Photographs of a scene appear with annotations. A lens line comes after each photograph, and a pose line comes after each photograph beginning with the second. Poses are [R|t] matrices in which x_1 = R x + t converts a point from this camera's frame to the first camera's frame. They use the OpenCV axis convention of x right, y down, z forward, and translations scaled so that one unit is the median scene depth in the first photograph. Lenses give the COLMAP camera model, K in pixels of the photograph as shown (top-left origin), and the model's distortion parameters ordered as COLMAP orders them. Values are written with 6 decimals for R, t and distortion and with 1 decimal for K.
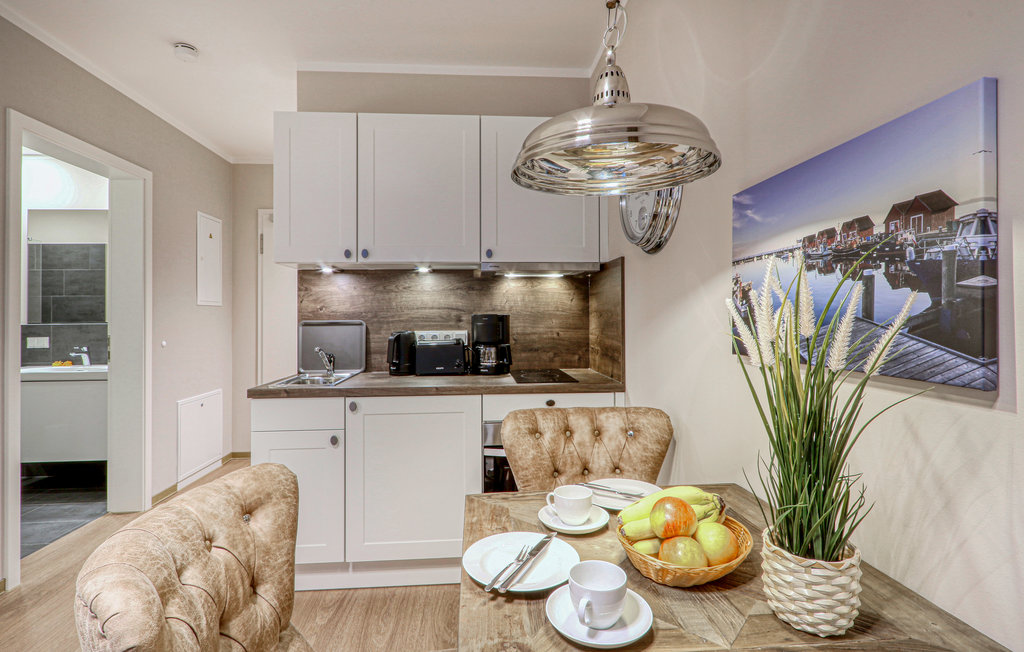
lens RADIAL K [[488.0, 0, 494.9], [0, 488.0, 320.0], [0, 0, 1]] dist [-0.000945, -0.000571]
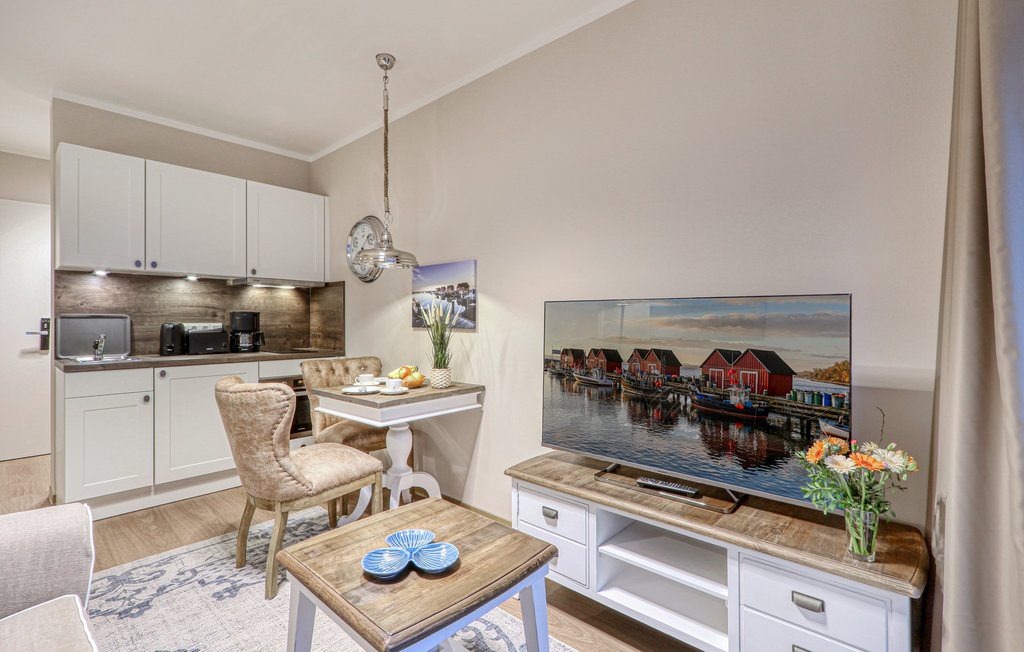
lens RADIAL K [[473.7, 0, 532.3], [0, 473.7, 314.2], [0, 0, 1]] dist [-0.002187, -0.000523]
pose [[0.686546, 0.017824, 0.726868, -0.699067], [-0.001127, 0.999724, -0.023450, 0.043596], [-0.727086, 0.015281, 0.686376, -0.928783]]
